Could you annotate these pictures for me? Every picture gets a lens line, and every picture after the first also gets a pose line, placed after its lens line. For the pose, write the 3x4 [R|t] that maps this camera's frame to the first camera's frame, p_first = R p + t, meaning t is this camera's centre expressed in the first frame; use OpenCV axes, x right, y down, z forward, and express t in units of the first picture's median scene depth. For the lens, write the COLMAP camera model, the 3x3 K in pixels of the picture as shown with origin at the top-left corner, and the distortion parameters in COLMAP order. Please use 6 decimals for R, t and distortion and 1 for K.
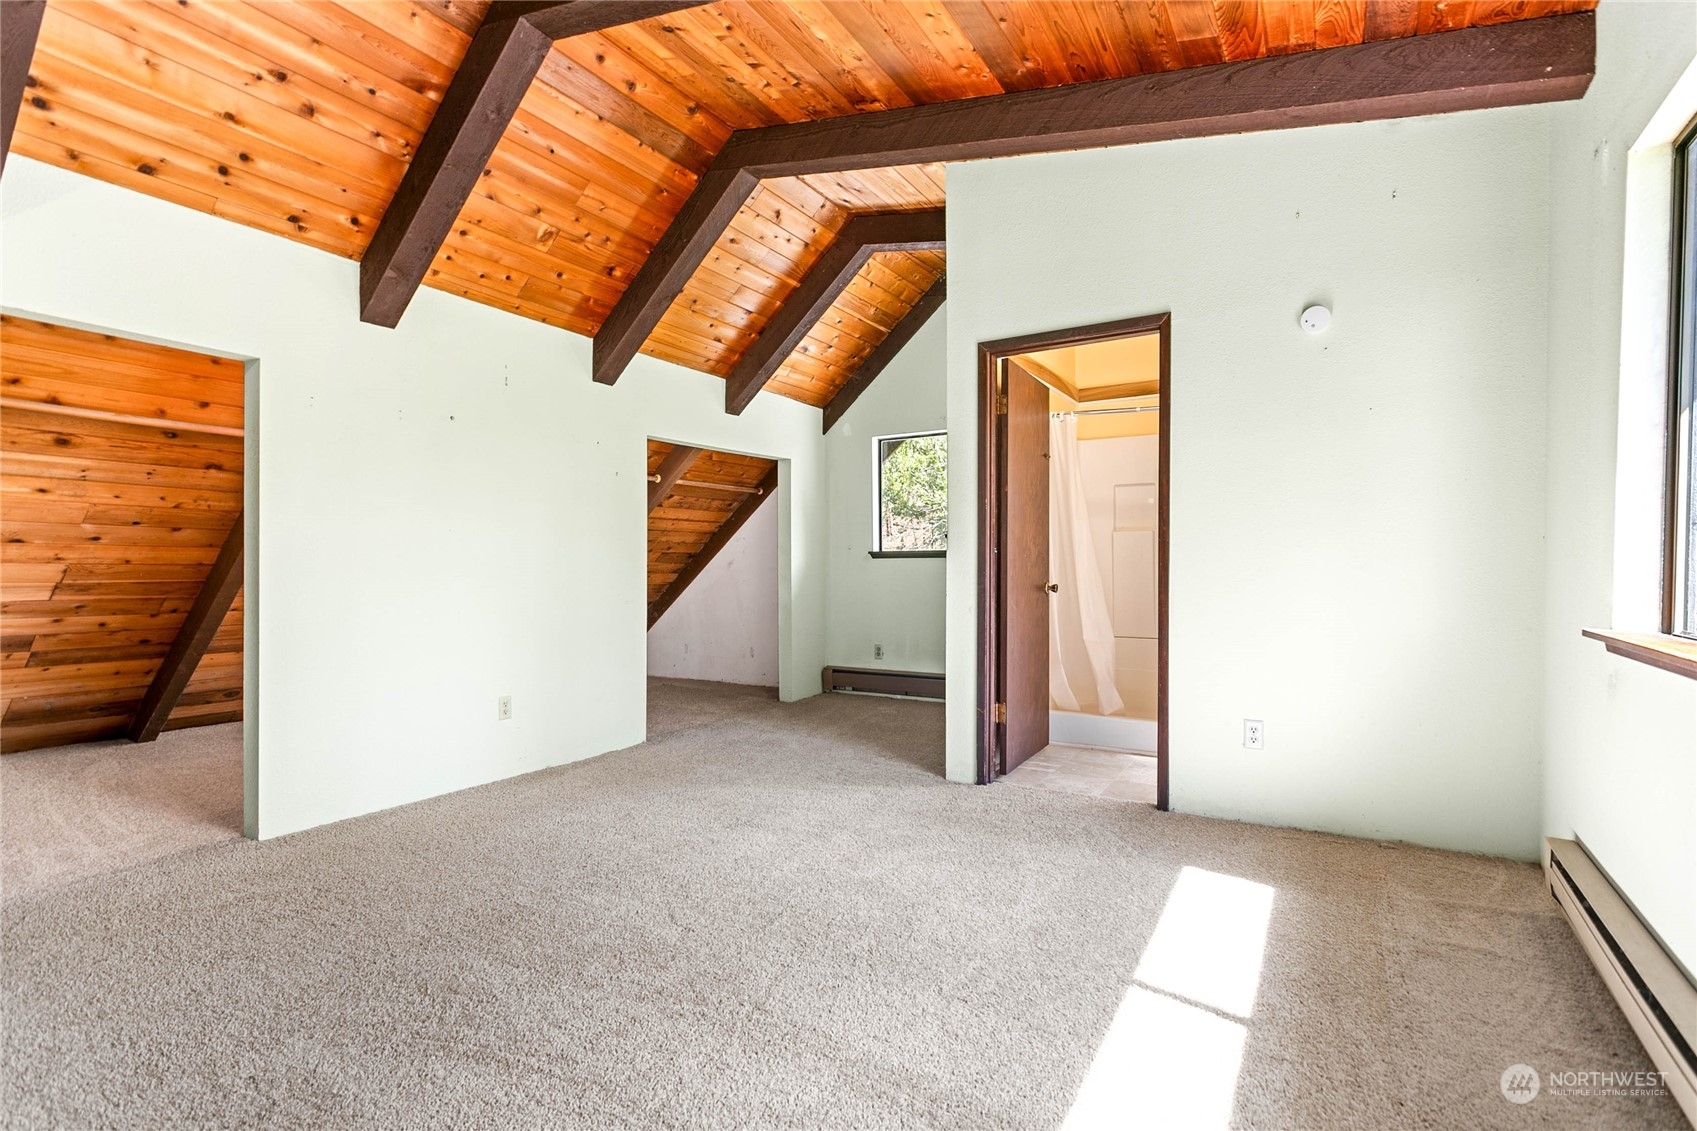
lens RADIAL K [[792.9, 0, 845.3], [0, 792.9, 563.8], [0, 0, 1]] dist [-0.001256, 0.002241]
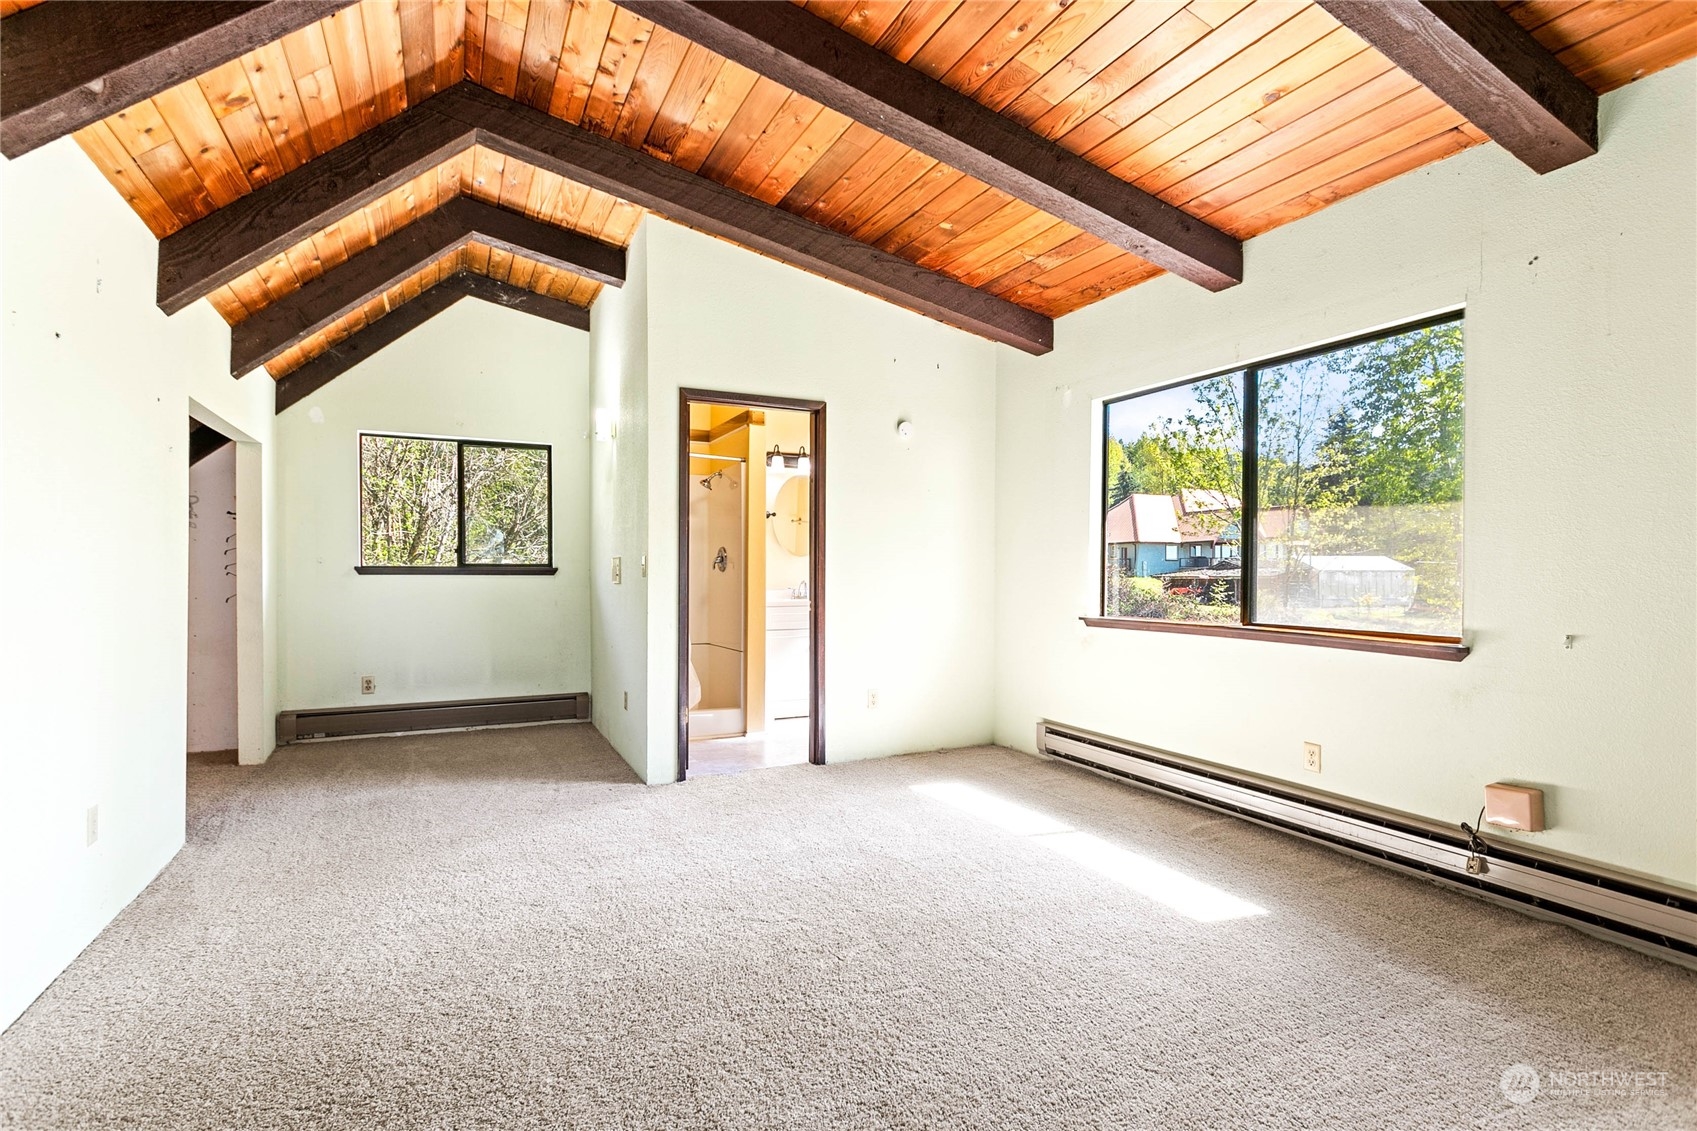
lens RADIAL K [[792.9, 0, 842.4], [0, 792.9, 576.9], [0, 0, 1]] dist [-0.001256, 0.002241]
pose [[0.545138, 0.005877, 0.838326, -0.645364], [-0.006819, 0.999973, -0.002576, -0.009699], [-0.838319, -0.004312, 0.545163, 0.195183]]
